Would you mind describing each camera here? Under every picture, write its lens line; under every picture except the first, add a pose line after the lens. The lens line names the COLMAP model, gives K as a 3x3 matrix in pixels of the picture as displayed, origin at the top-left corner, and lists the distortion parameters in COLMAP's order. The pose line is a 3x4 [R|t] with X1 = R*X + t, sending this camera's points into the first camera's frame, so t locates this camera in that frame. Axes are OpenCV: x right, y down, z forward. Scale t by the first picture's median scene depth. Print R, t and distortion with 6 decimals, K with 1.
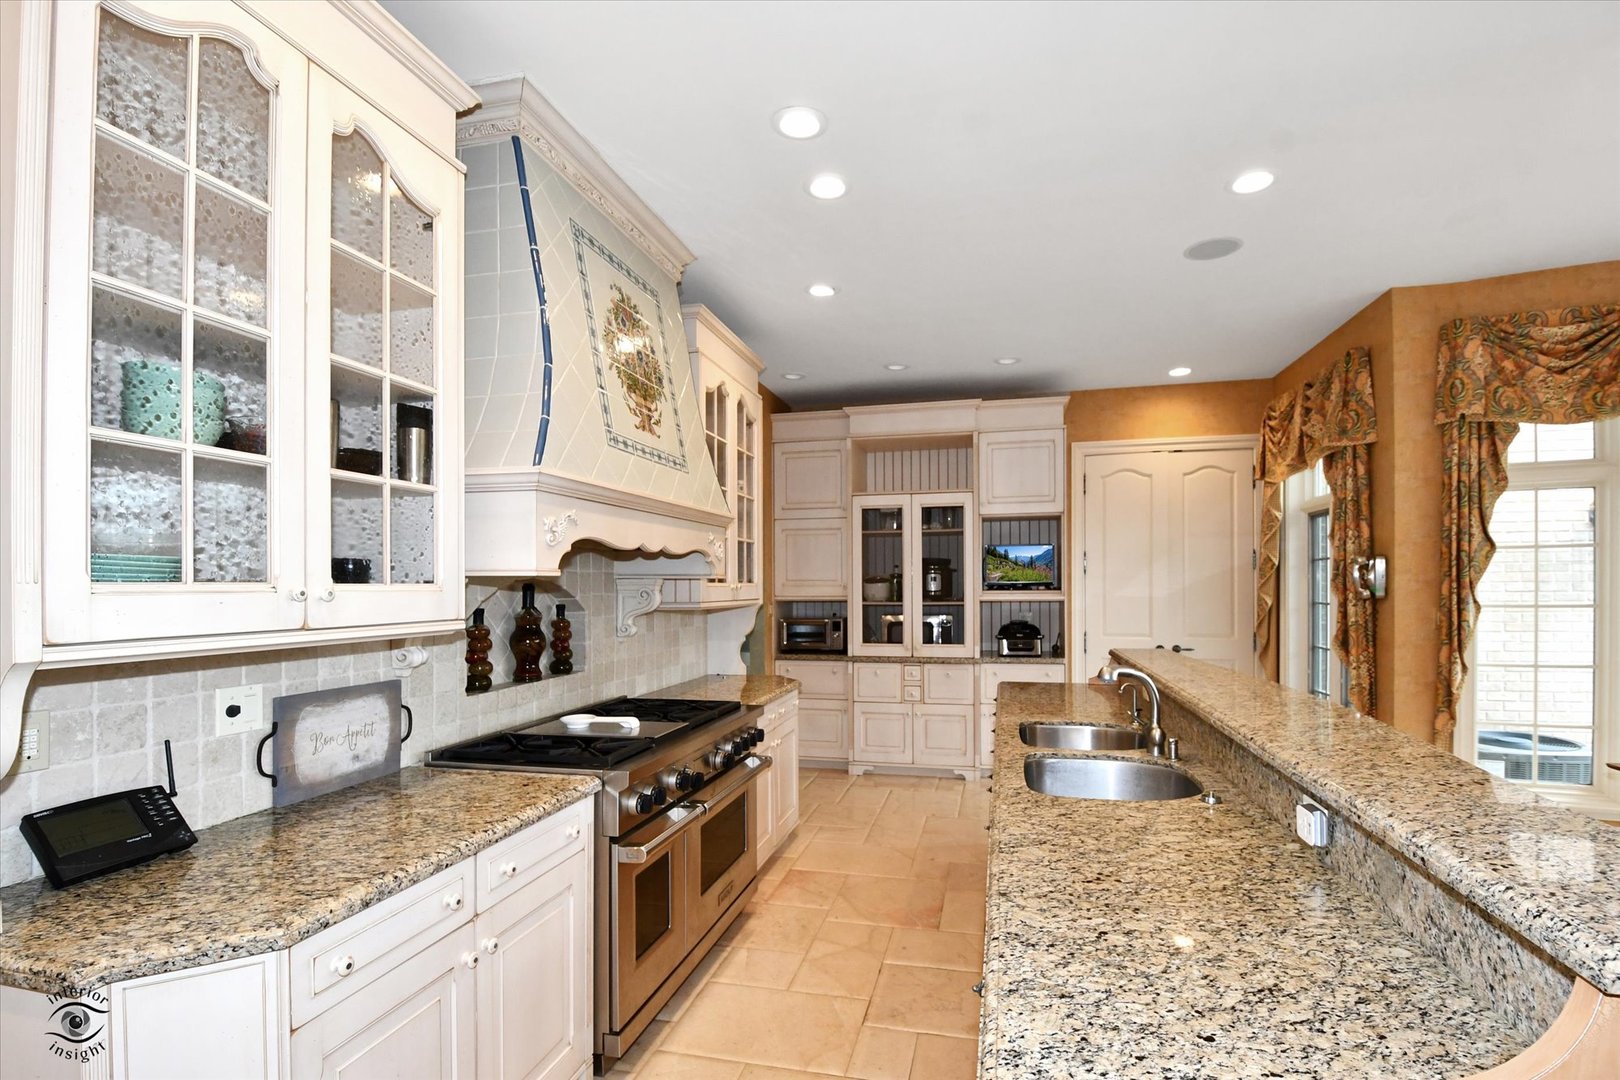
lens RADIAL K [[738.1, 0, 846.2], [0, 738.1, 585.7], [0, 0, 1]] dist [0.000181, -0.017074]
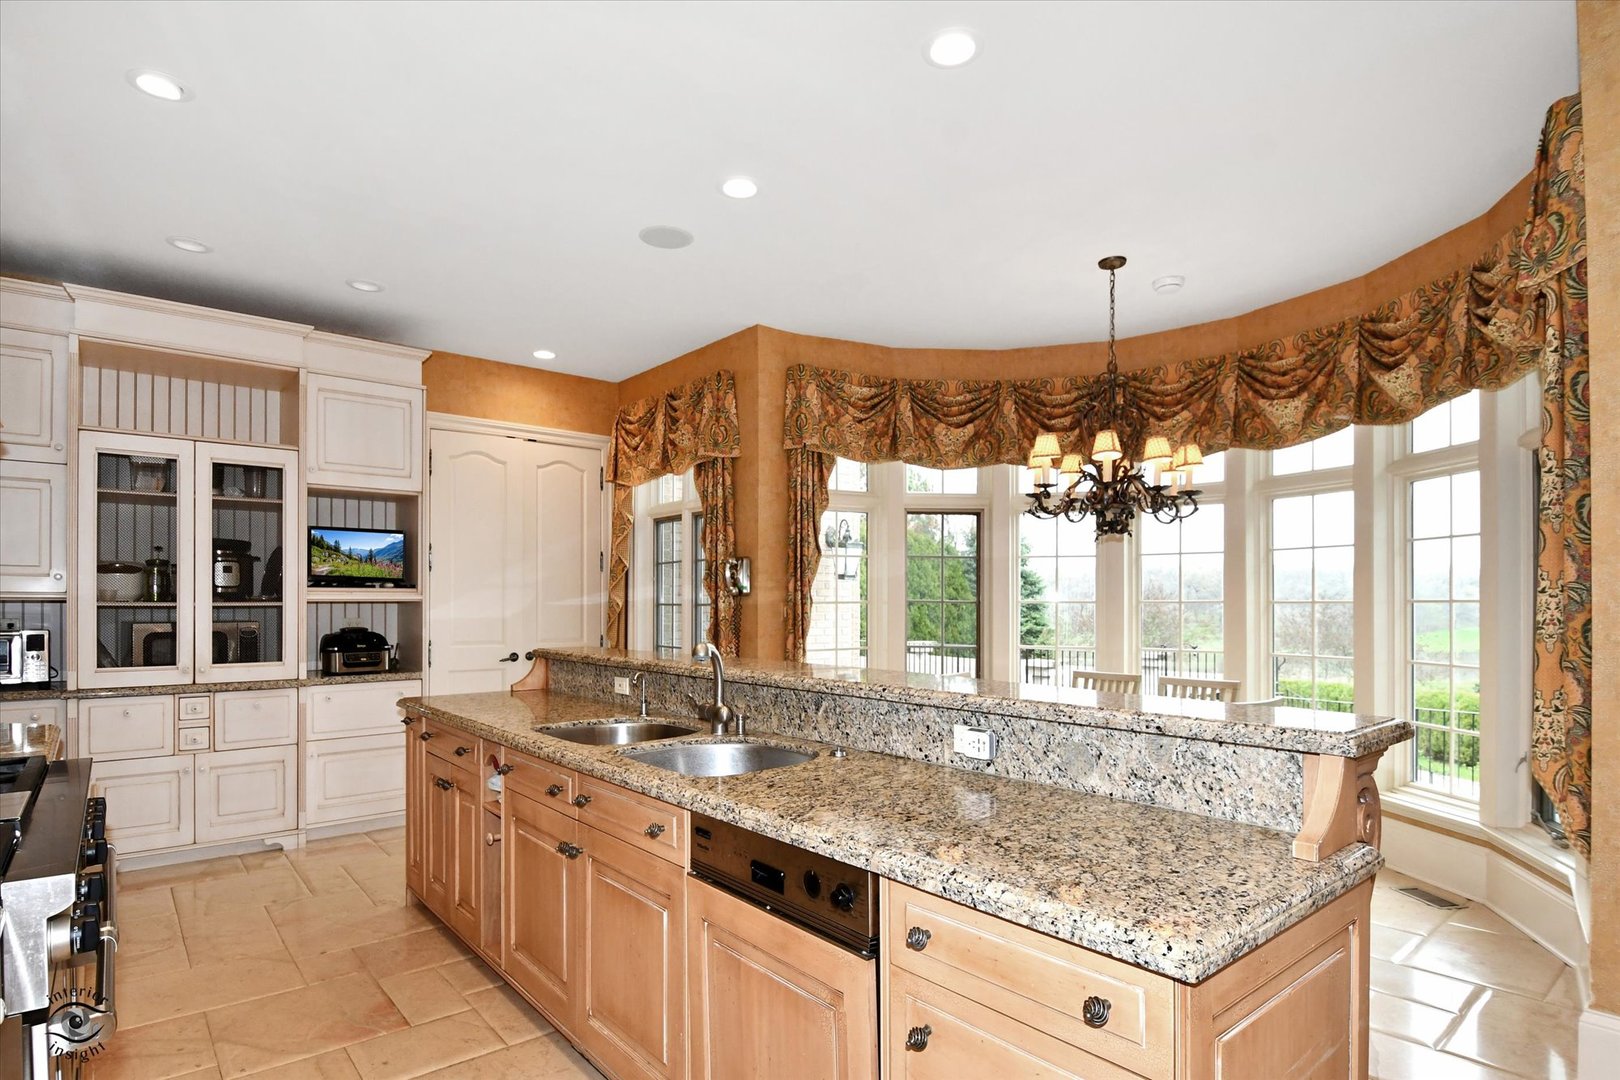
lens RADIAL K [[836.4, 0, 796.8], [0, 836.4, 598.4], [0, 0, 1]] dist [0.023851, -0.028771]
pose [[0.618582, 0.010602, 0.785649, -0.251663], [-0.002348, 0.999929, -0.011645, 0.039097], [-0.785717, 0.005359, 0.618563, 0.145924]]
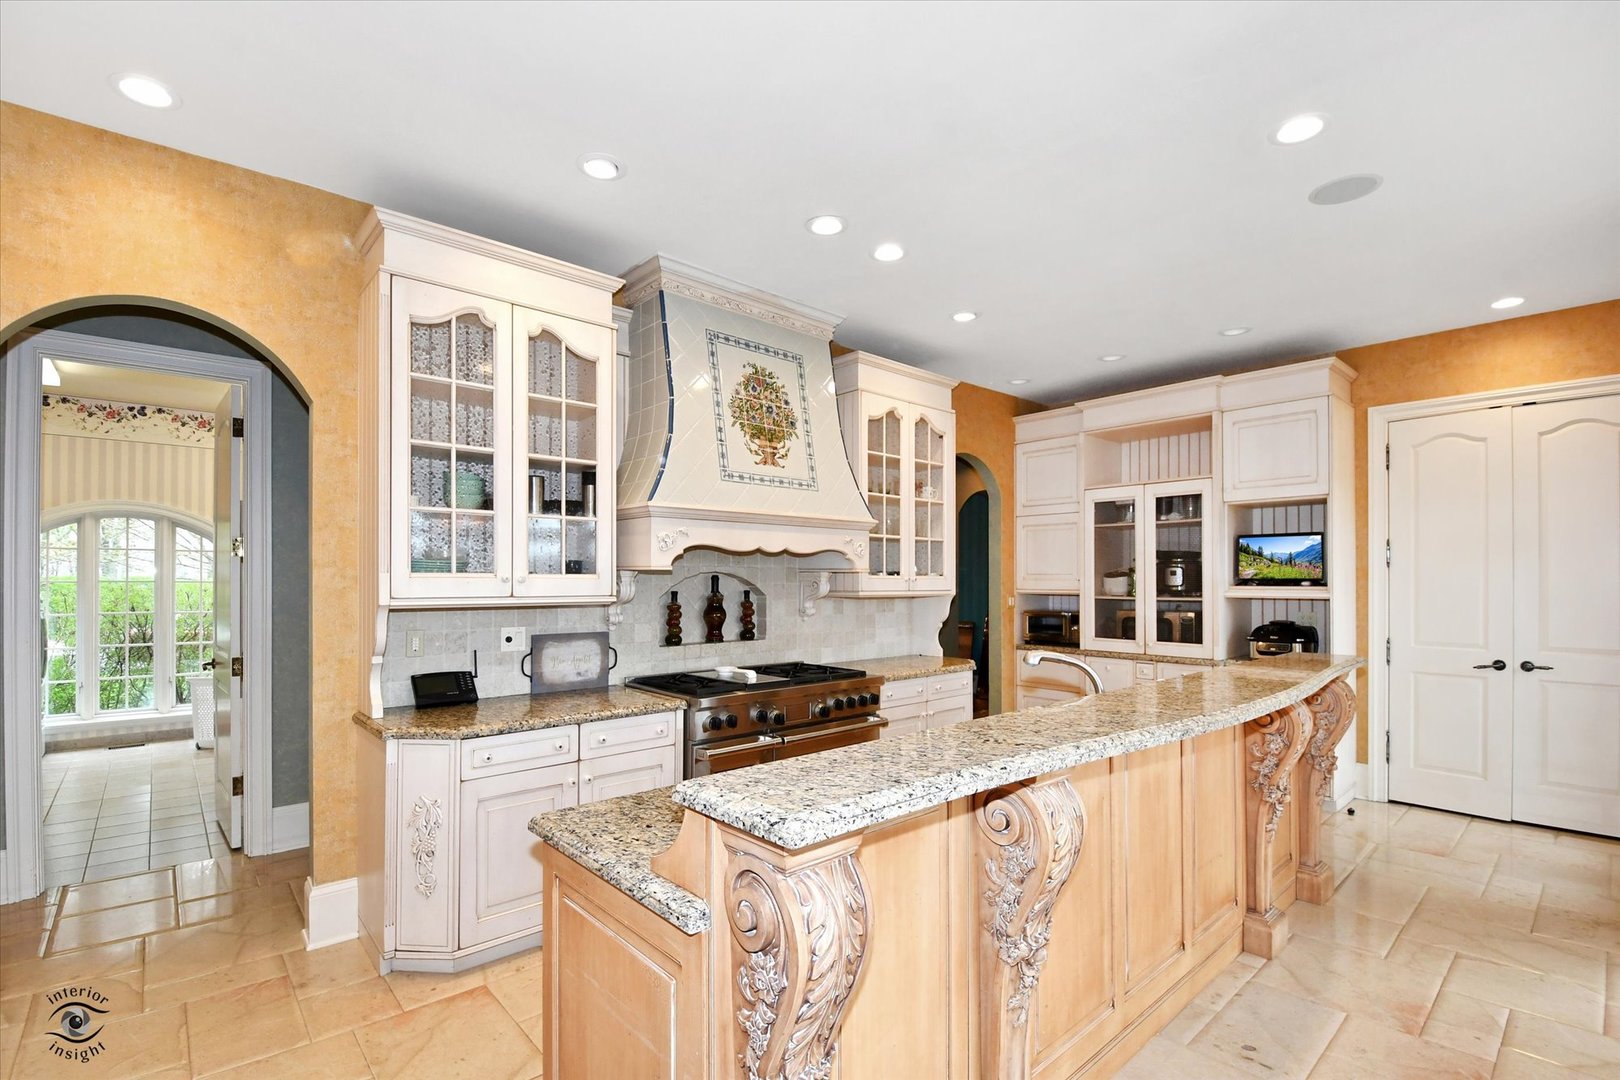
lens RADIAL K [[750.3, 0, 810.7], [0, 750.3, 573.1], [0, 0, 1]] dist [0.001540, -0.019616]
pose [[0.806715, 0.001806, -0.590938, 0.461372], [-0.007299, 0.999949, -0.006908, 0.001806], [0.590895, 0.009886, 0.806688, -0.061878]]
